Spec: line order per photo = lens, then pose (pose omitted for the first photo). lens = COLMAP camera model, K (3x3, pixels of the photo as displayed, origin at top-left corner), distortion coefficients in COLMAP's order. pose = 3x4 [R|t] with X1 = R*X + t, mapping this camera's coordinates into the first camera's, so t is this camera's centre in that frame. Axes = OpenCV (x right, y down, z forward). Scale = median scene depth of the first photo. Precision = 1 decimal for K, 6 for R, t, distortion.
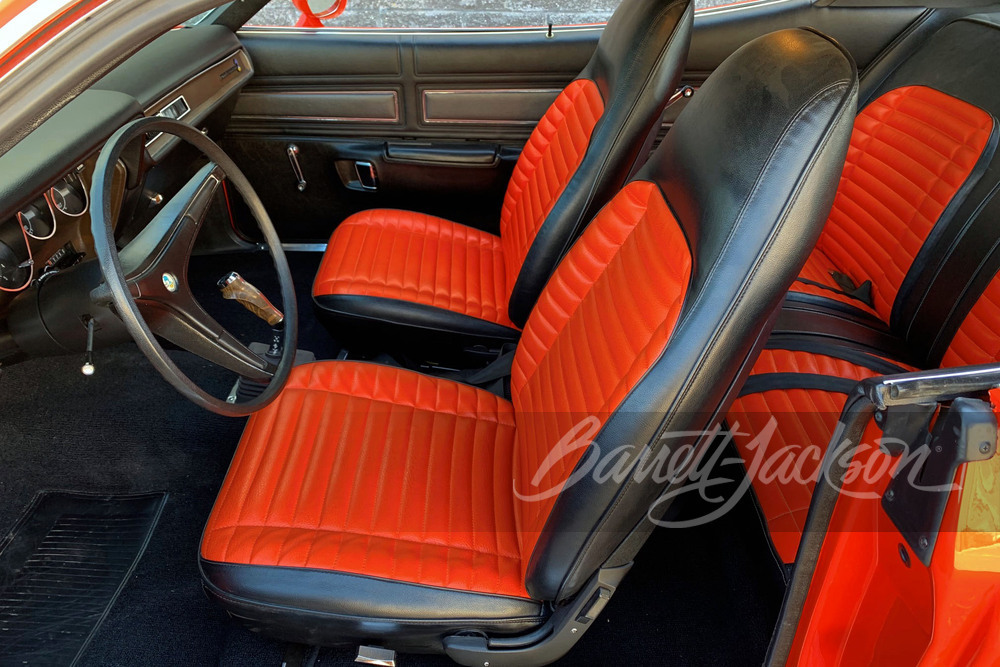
lens RADIAL K [[719.1, 0, 500.0], [0, 719.1, 333.5], [0, 0, 1]] dist [0.055814, -0.071508]
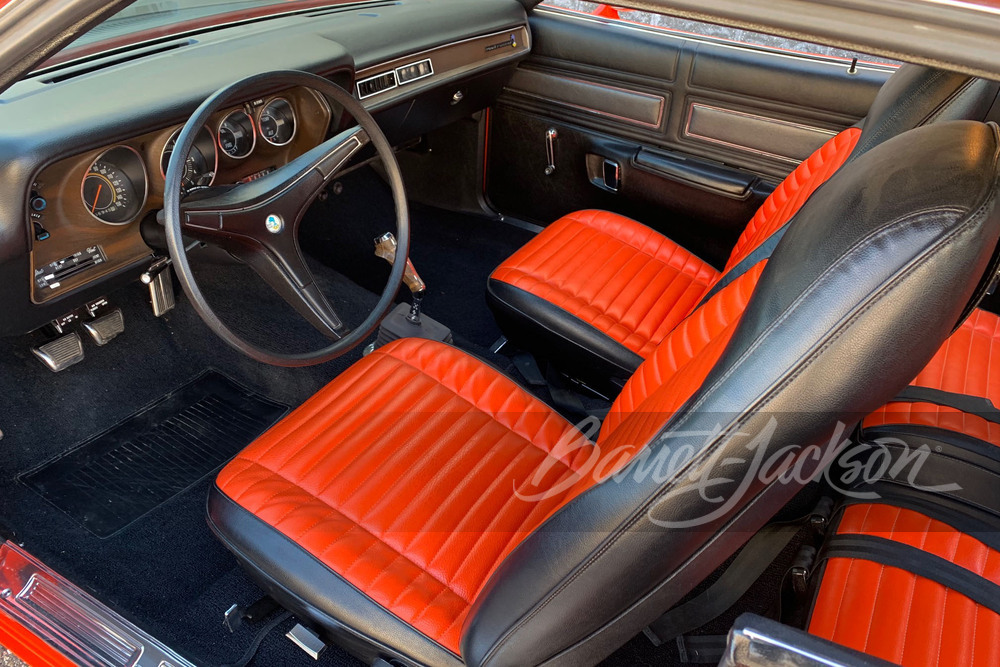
lens RADIAL K [[719.1, 0, 500.0], [0, 719.1, 333.5], [0, 0, 1]] dist [0.055814, -0.071508]
pose [[0.878388, 0.322898, -0.352379, 0.101370], [-0.320015, 0.944956, 0.068185, -0.038164], [0.354999, 0.052874, 0.933370, 0.054843]]
